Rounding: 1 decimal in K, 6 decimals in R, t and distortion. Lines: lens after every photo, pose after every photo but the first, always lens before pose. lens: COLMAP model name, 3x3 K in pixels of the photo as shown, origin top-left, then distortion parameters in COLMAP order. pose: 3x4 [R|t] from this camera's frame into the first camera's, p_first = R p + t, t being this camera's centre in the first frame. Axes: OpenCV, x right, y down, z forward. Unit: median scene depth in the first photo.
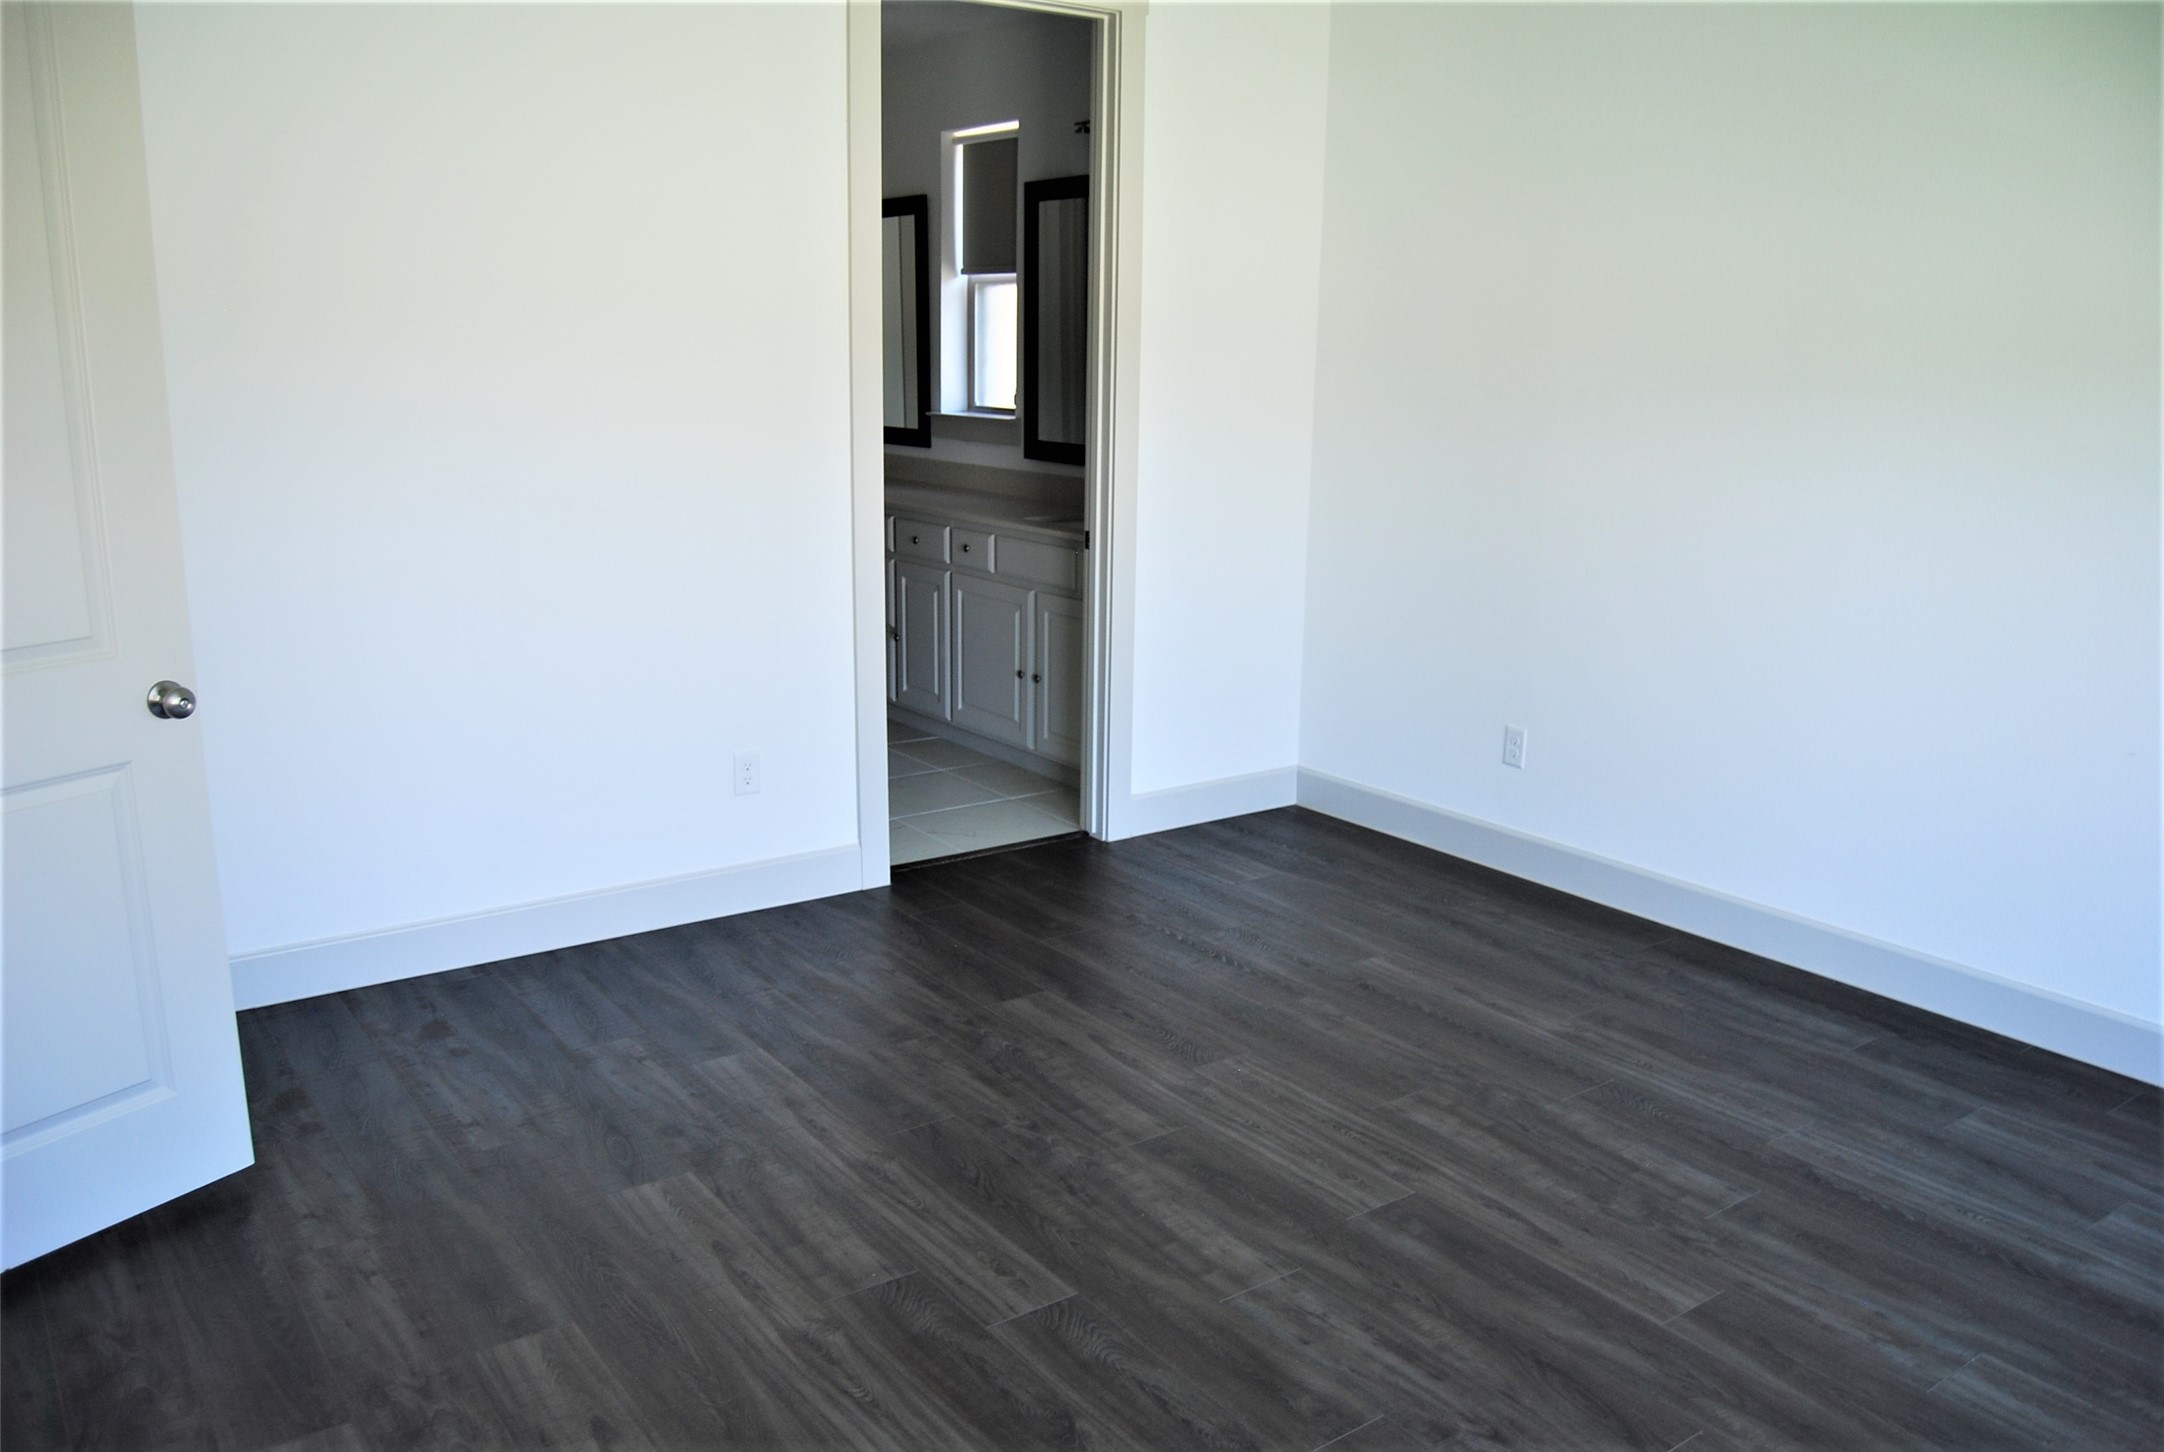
lens RADIAL K [[1698.0, 0, 1110.6], [0, 1698.0, 736.7], [0, 0, 1]] dist [-0.095088, 0.040807]
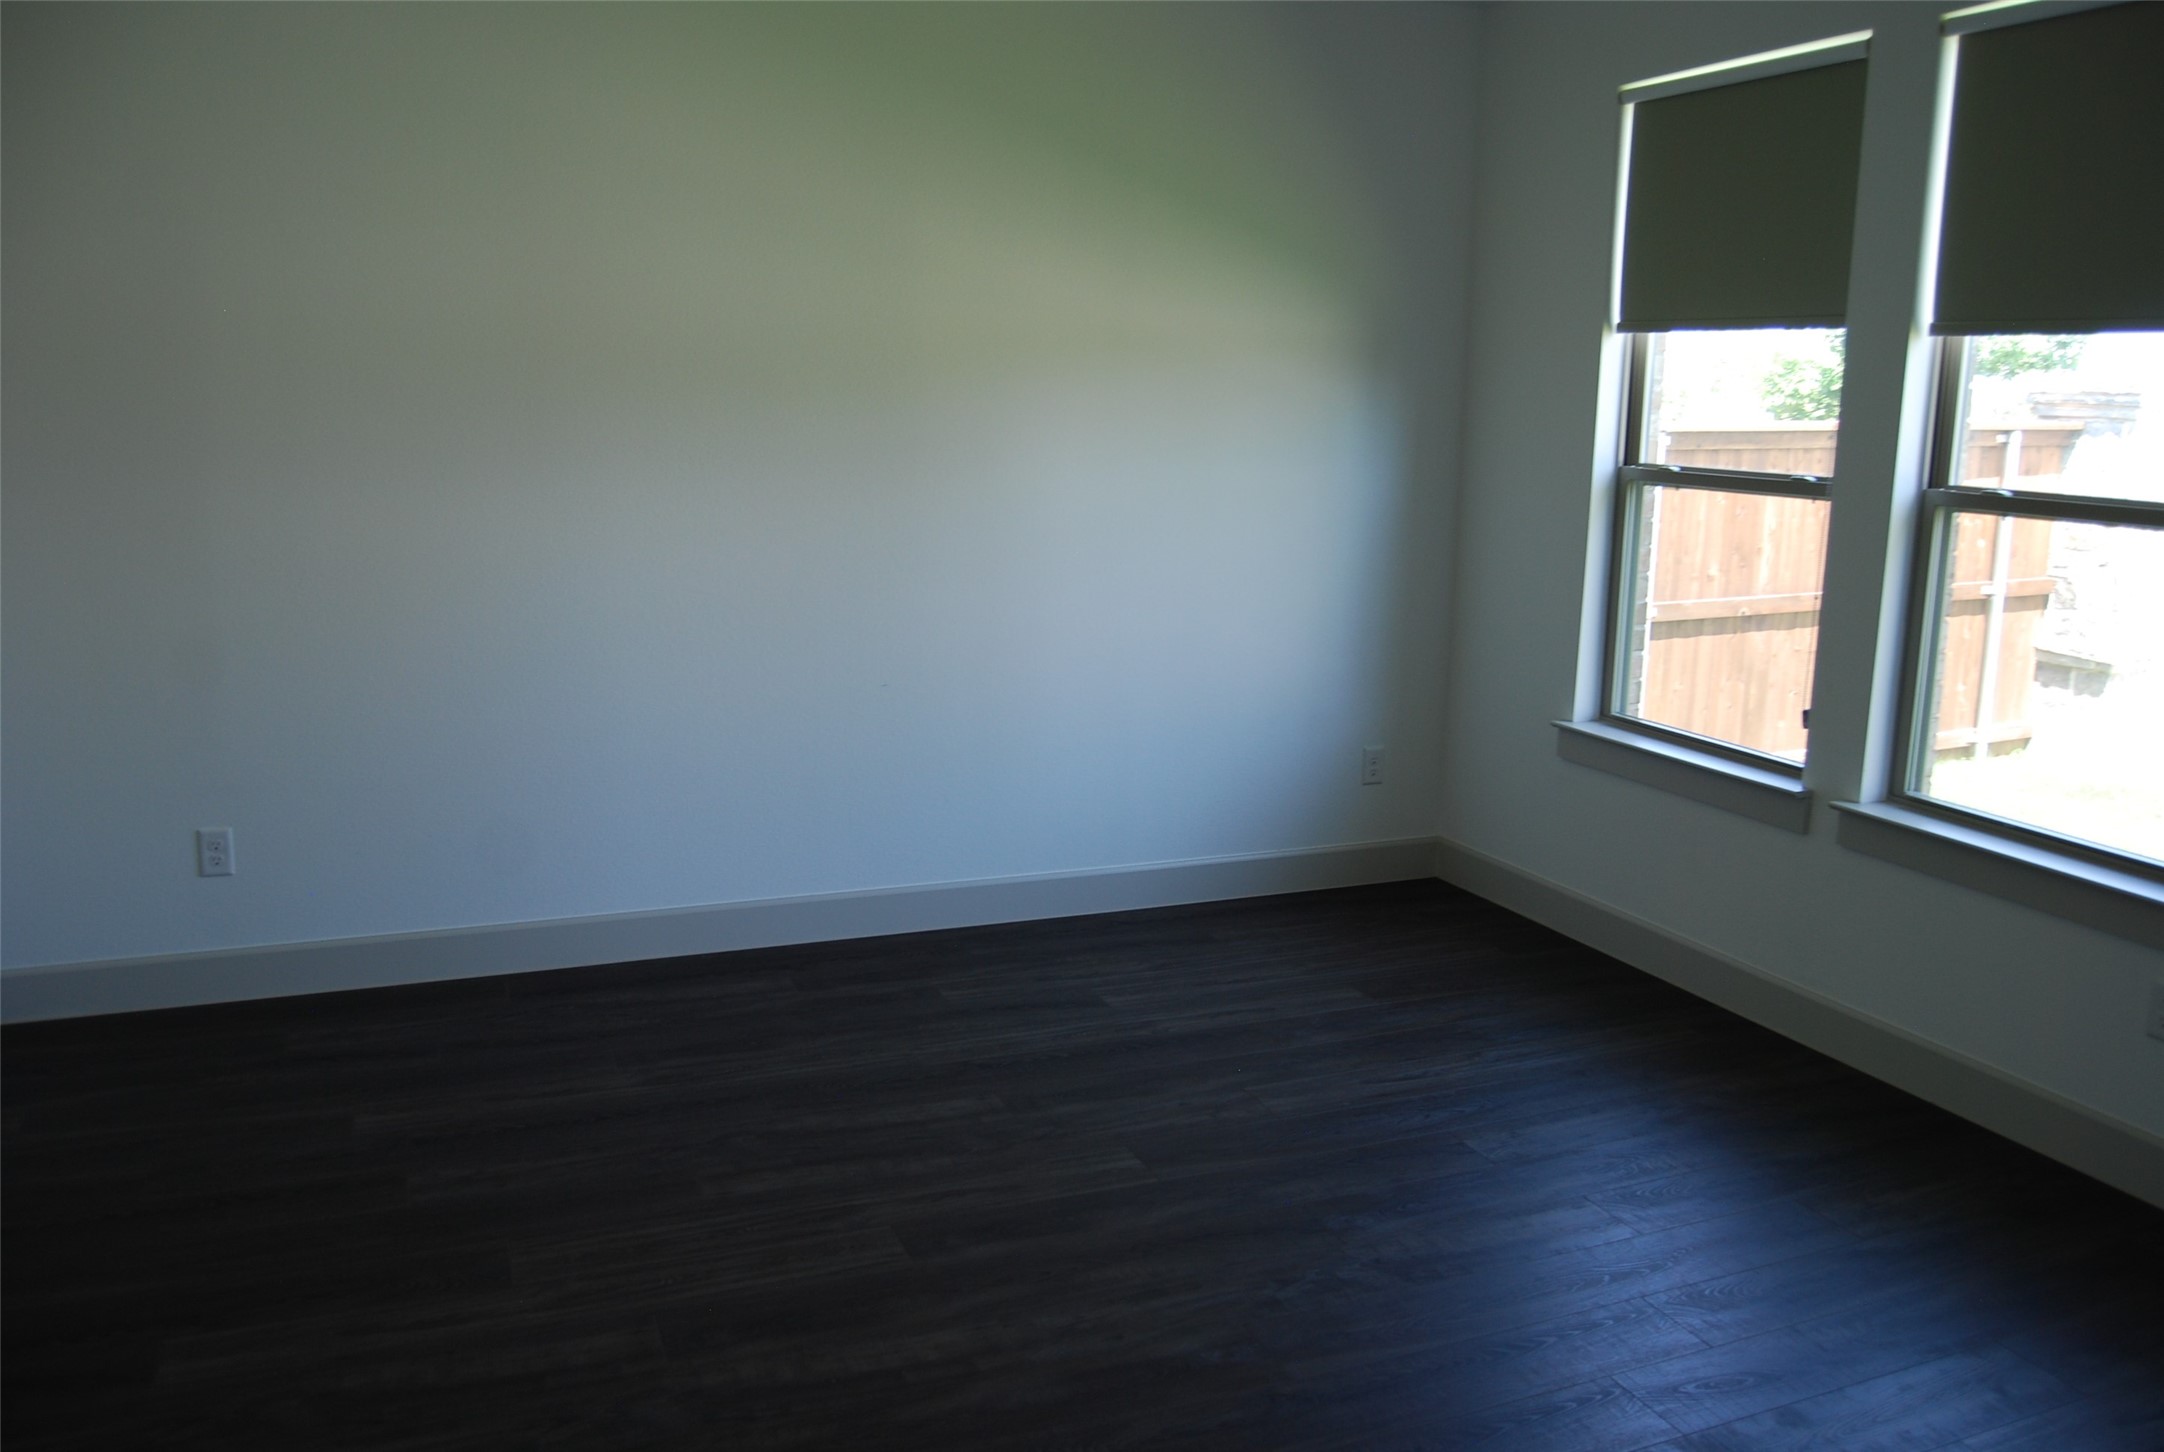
lens RADIAL K [[1698.0, 0, 1110.6], [0, 1698.0, 736.7], [0, 0, 1]] dist [-0.095088, 0.040807]
pose [[0.233127, -0.202066, 0.951221, -0.669931], [0.205604, 0.966302, 0.154880, -0.134535], [-0.950462, 0.159469, 0.266816, 0.559227]]
